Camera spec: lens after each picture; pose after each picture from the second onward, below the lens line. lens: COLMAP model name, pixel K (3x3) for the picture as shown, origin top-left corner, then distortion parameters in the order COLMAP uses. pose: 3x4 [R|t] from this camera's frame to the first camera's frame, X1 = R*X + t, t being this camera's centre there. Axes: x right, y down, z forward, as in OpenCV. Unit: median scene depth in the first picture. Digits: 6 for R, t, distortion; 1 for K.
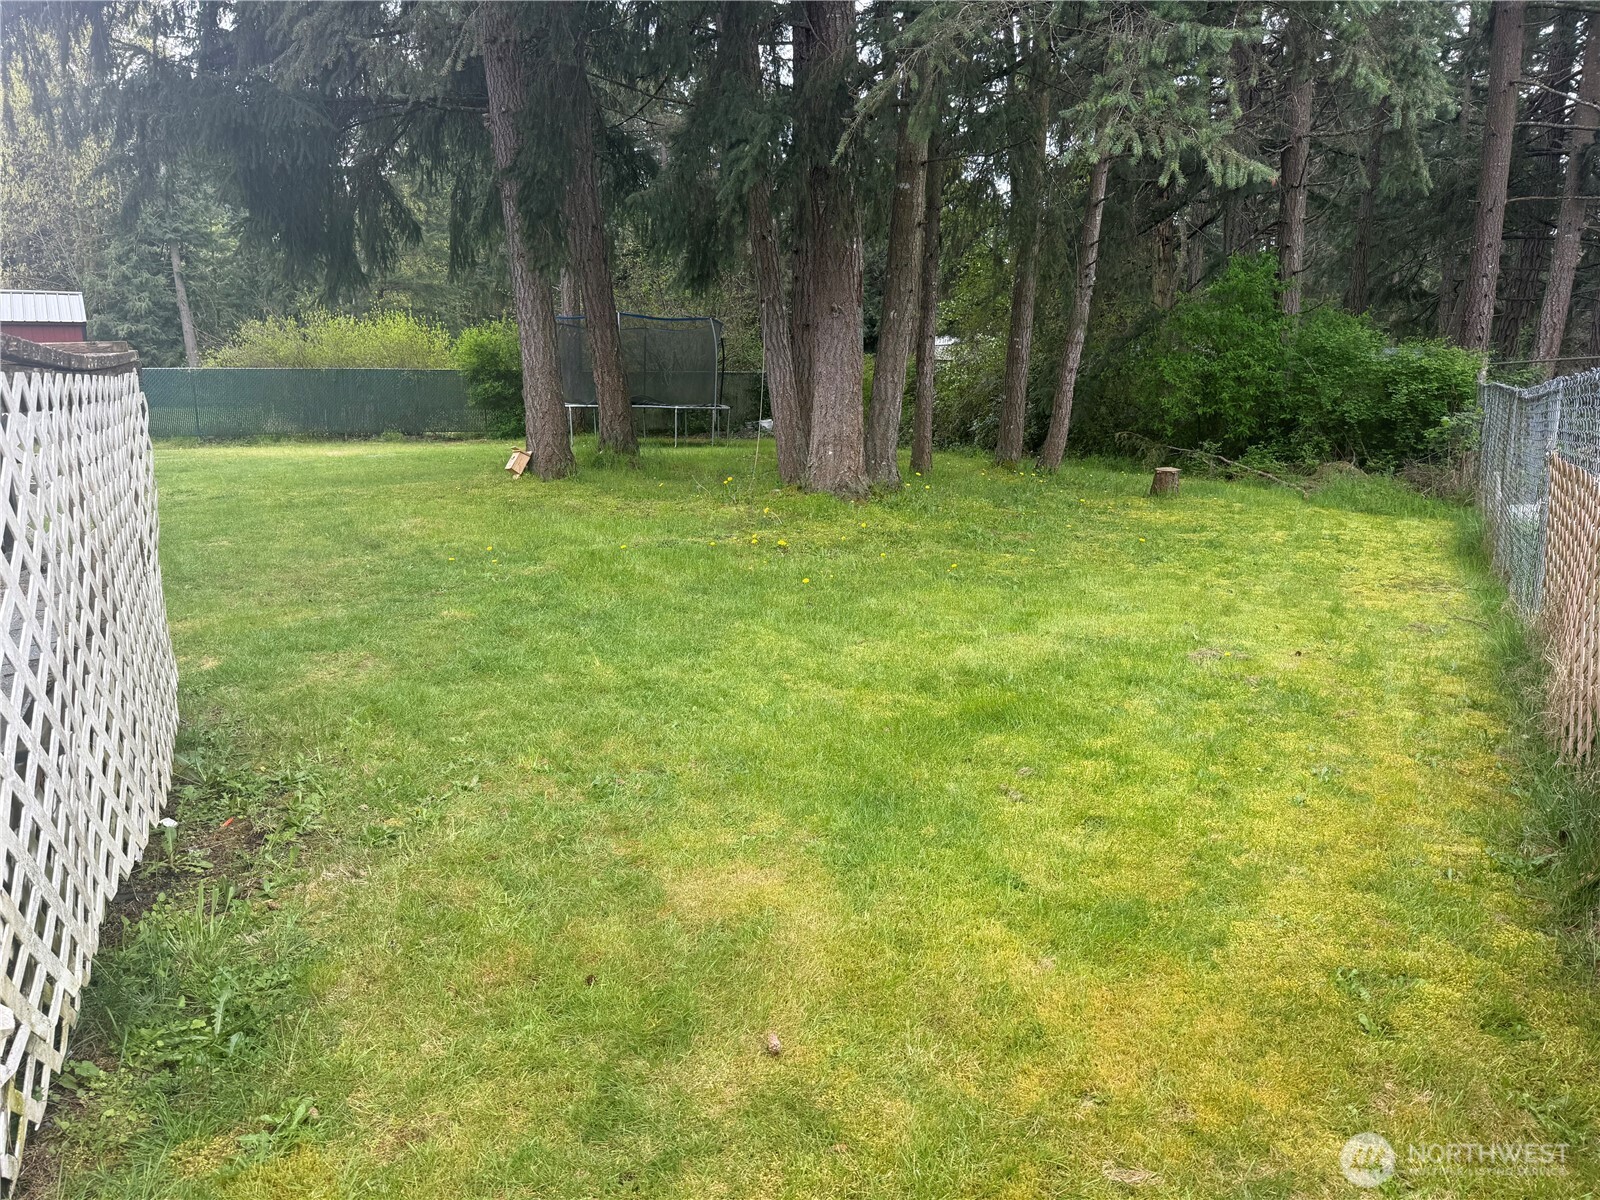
lens RADIAL K [[1128.8, 0, 798.9], [0, 1128.8, 599.2], [0, 0, 1]] dist [0.060493, -0.069264]
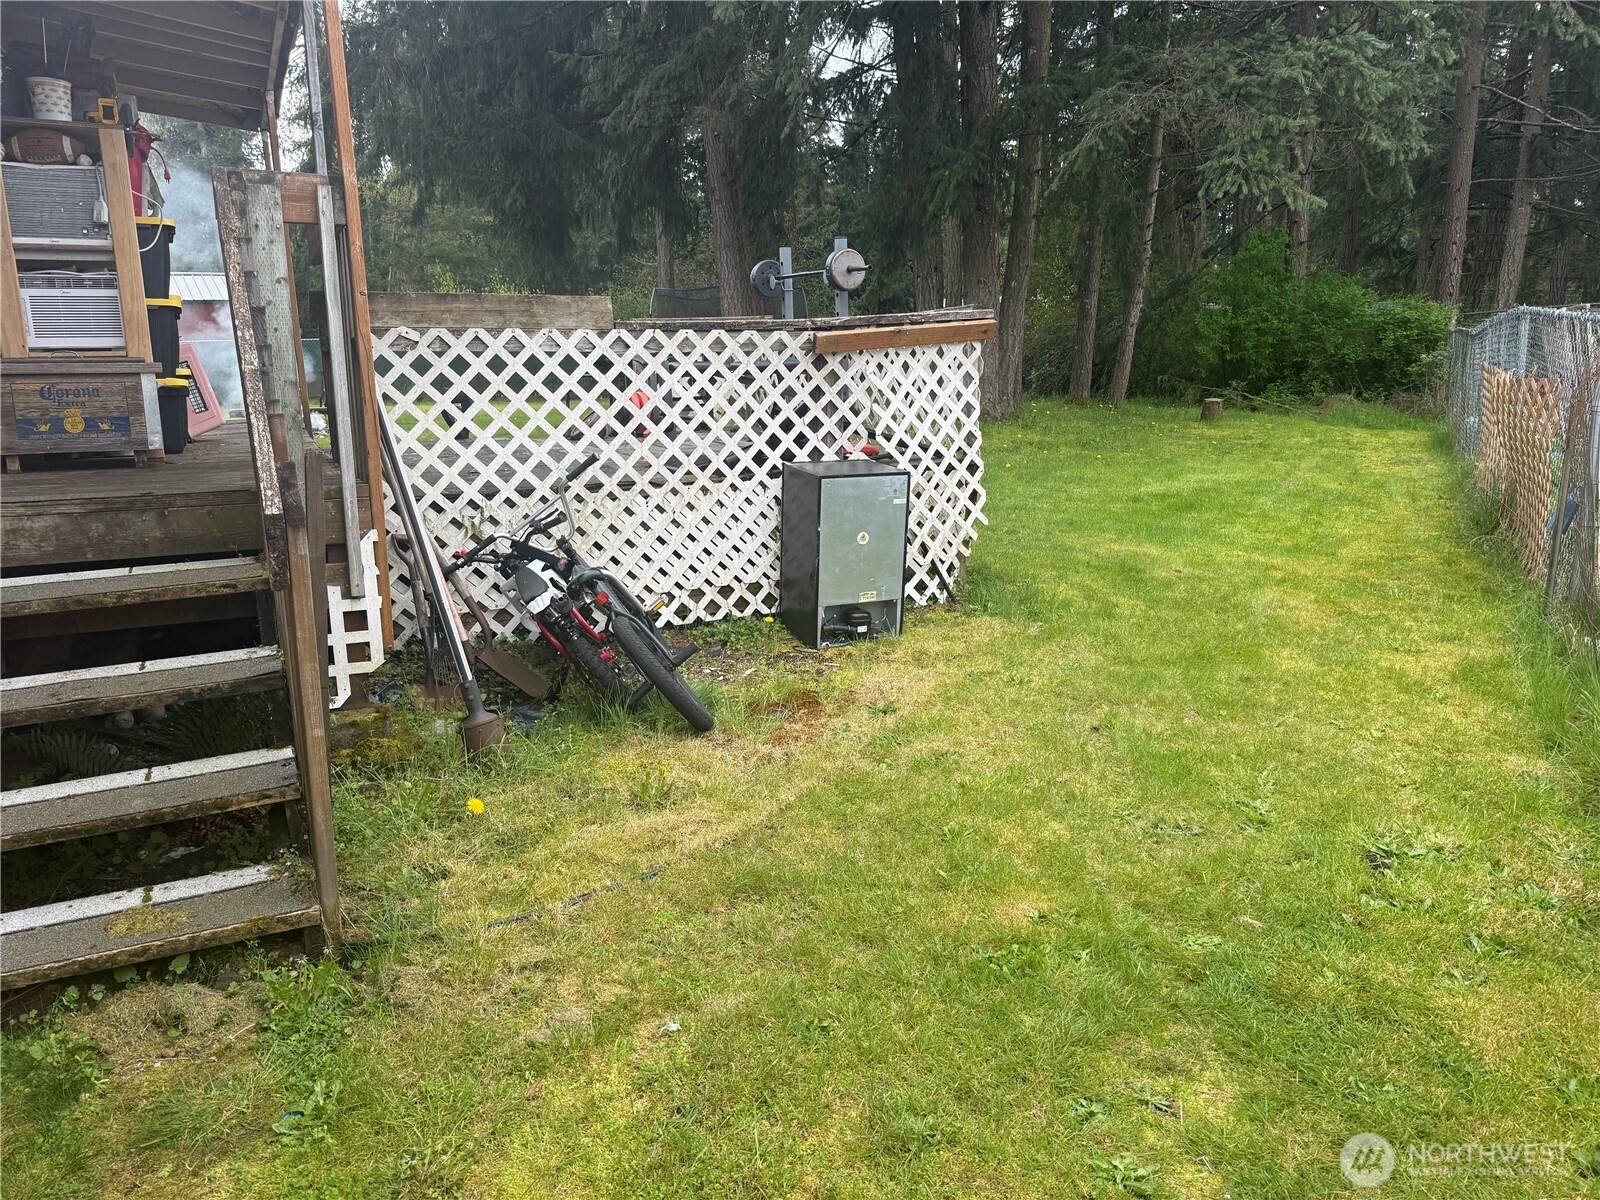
lens RADIAL K [[1128.8, 0, 811.6], [0, 1128.8, 593.0], [0, 0, 1]] dist [0.060493, -0.069264]
pose [[0.999502, -0.022497, 0.022124, -0.157418], [0.021932, 0.999436, 0.025448, 0.058993], [-0.022684, -0.024950, 0.999431, -0.276746]]
